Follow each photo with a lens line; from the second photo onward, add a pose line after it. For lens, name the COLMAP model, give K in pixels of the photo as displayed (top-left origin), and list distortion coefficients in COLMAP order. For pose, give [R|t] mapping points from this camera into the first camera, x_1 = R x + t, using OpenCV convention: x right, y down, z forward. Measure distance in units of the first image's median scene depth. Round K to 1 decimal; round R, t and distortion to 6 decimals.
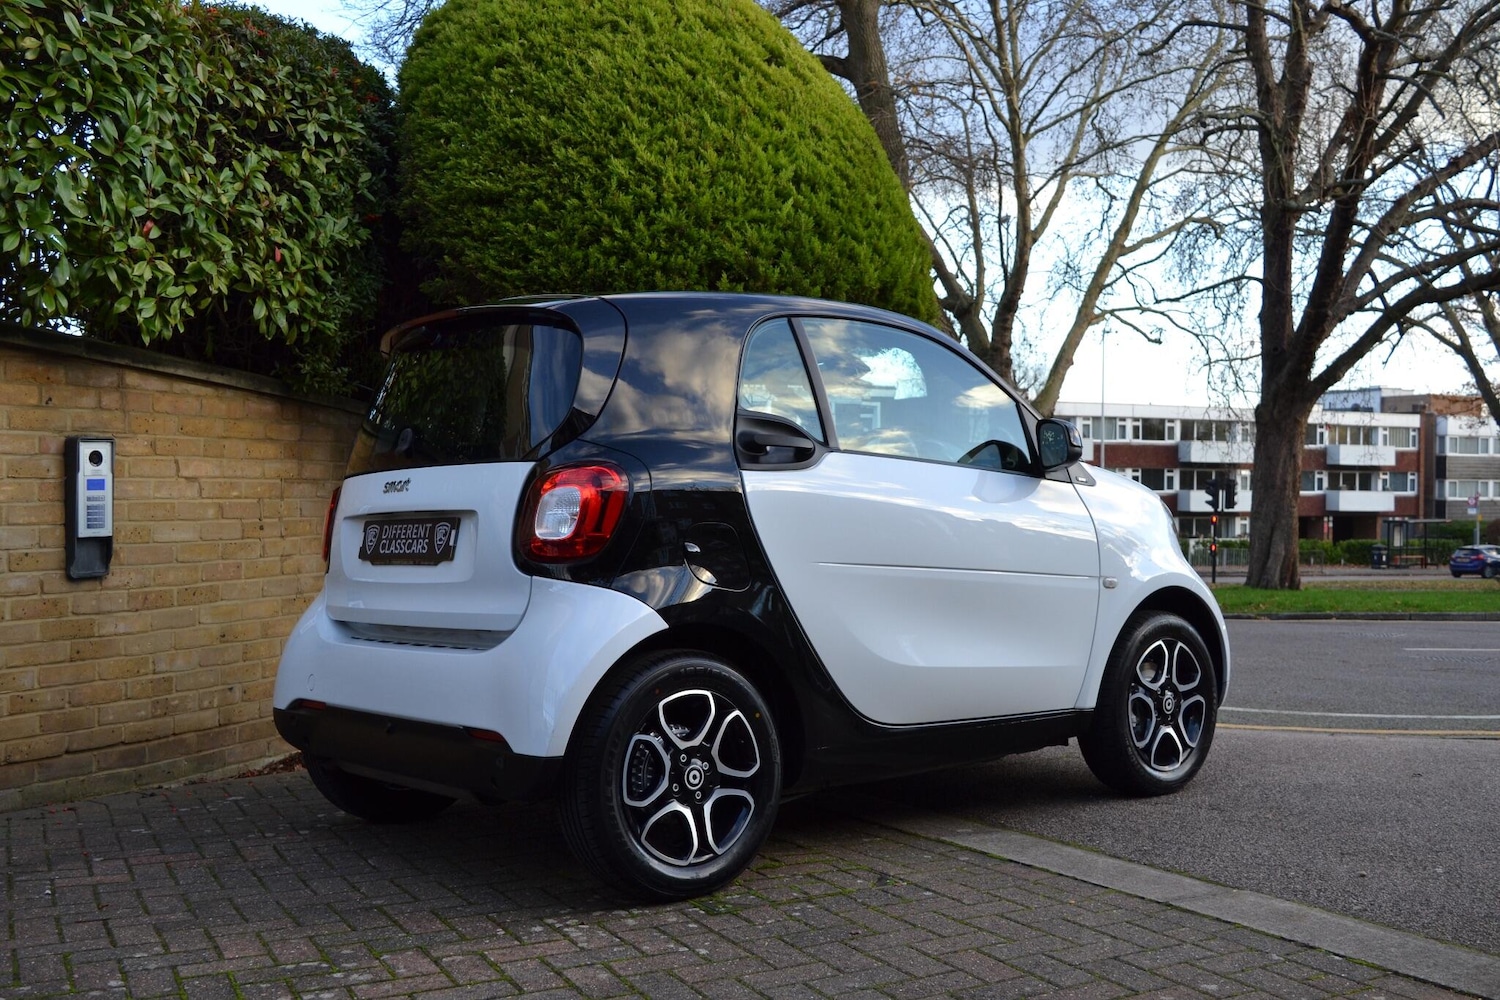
lens RADIAL K [[1505.4, 0, 740.1], [0, 1505.4, 502.8], [0, 0, 1]] dist [-0.073762, 0.000000]
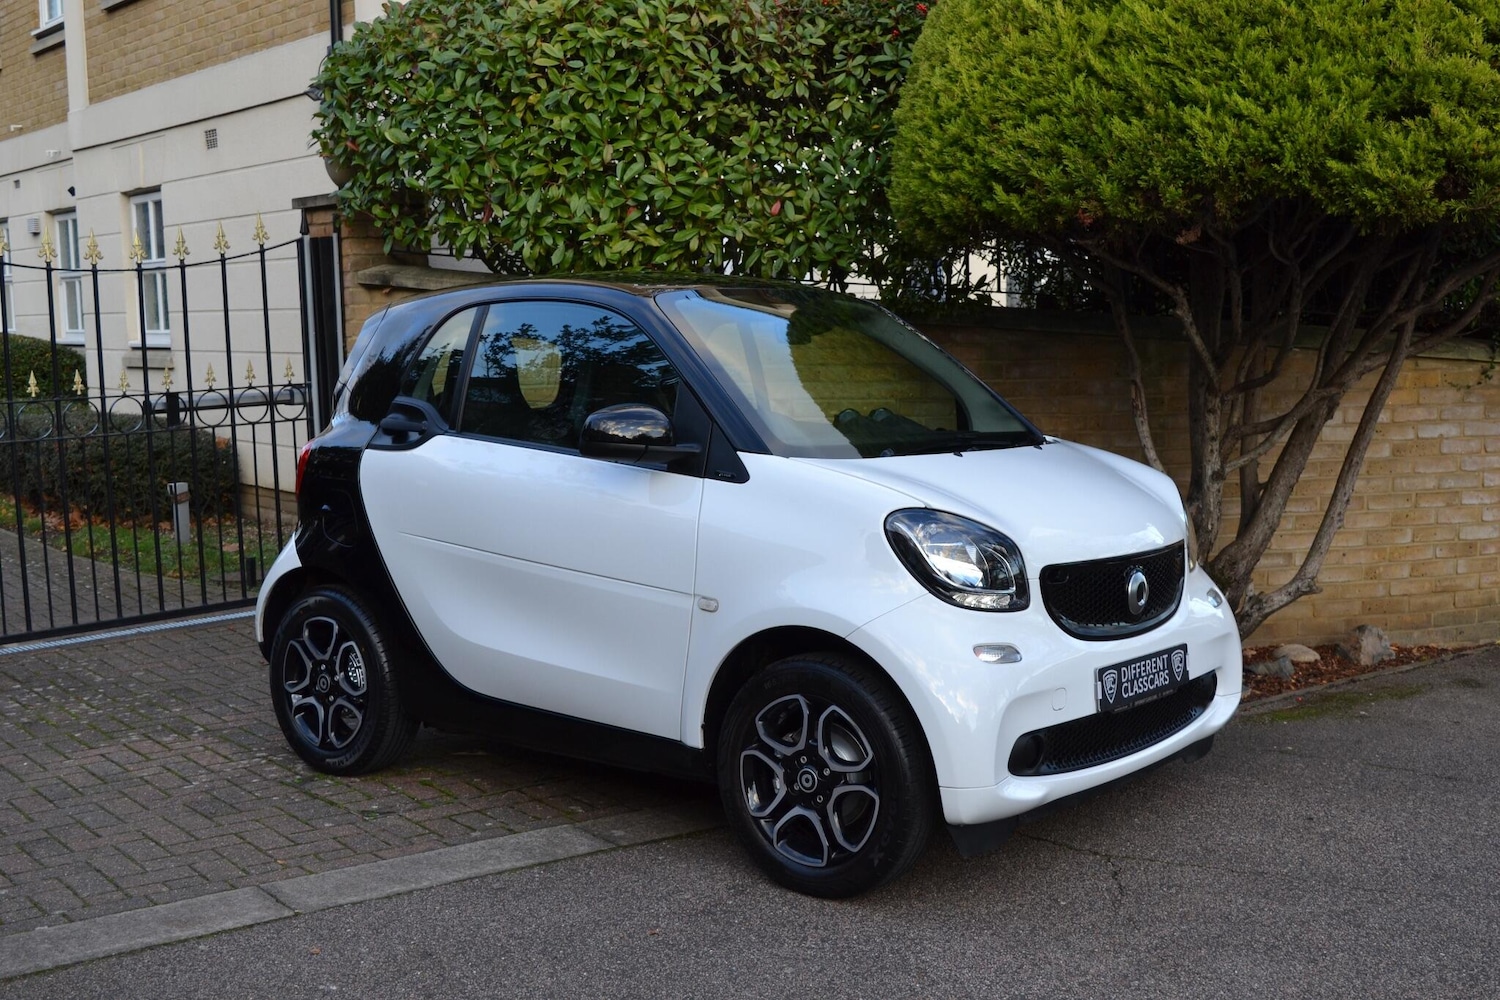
lens RADIAL K [[1728.1, 0, 758.6], [0, 1728.1, 504.1], [0, 0, 1]] dist [-0.059186, 0.000000]
pose [[0.204712, 0.109083, -0.972725, 0.949709], [0.015155, 0.993299, 0.114579, -0.089284], [0.978705, -0.038197, 0.201687, 0.681403]]
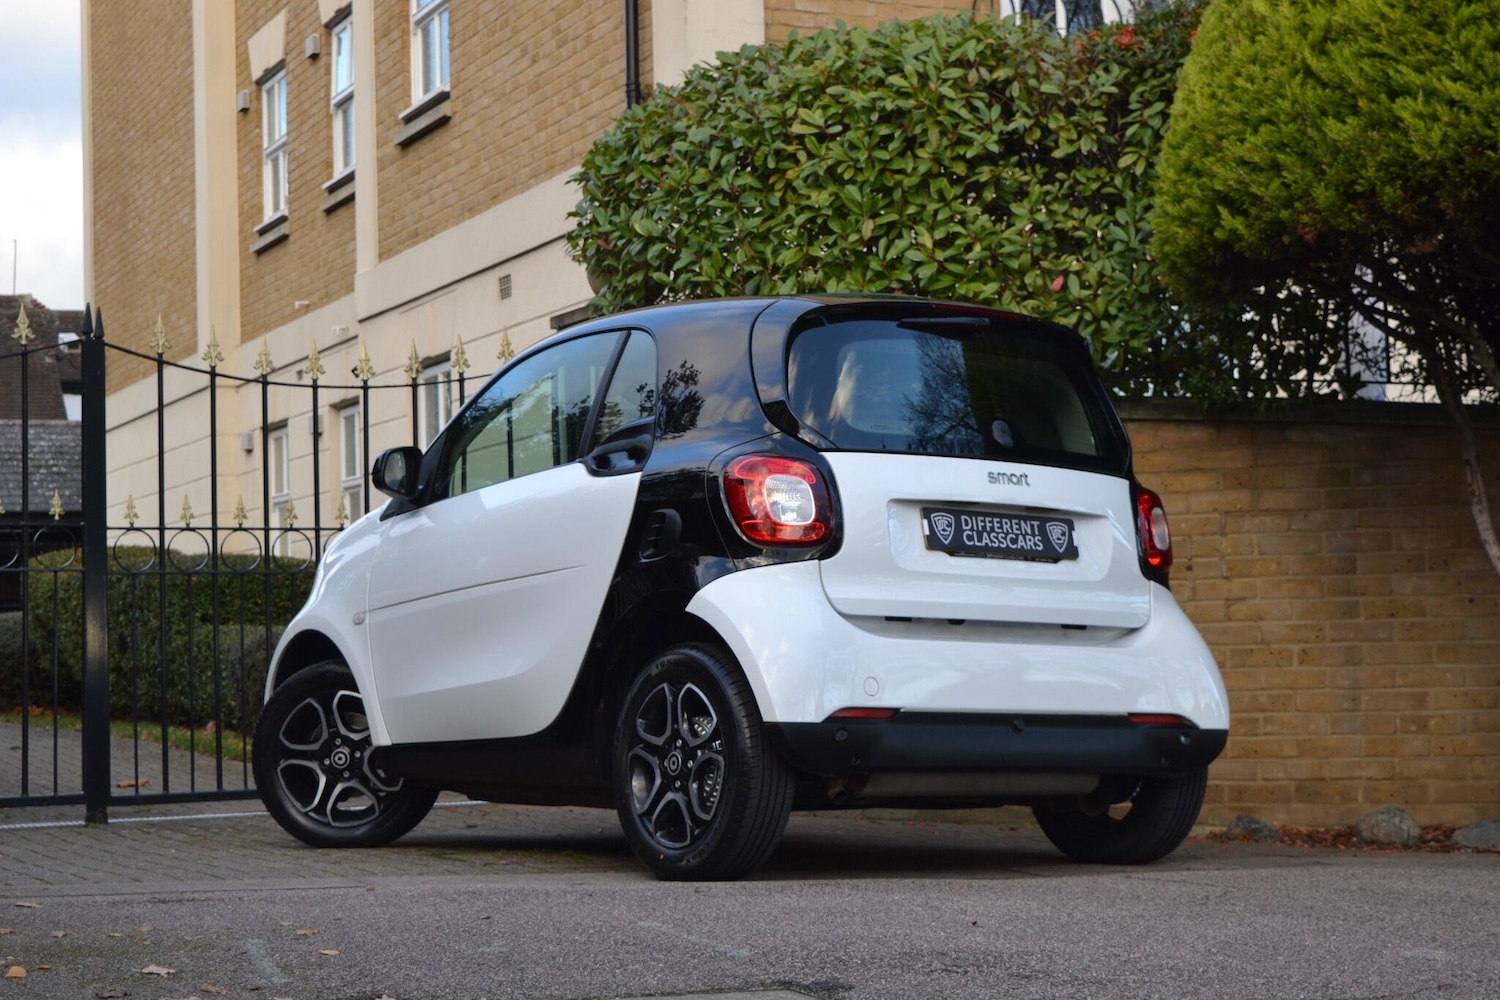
lens RADIAL K [[2694.3, 0, 757.2], [0, 2694.3, 493.7], [0, 0, 1]] dist [0.015295, 0.000000]
pose [[-0.056905, -0.061014, -0.996514, 1.367344], [0.014788, 0.997970, -0.061947, 0.071257], [0.998270, -0.018261, -0.055887, 0.861161]]
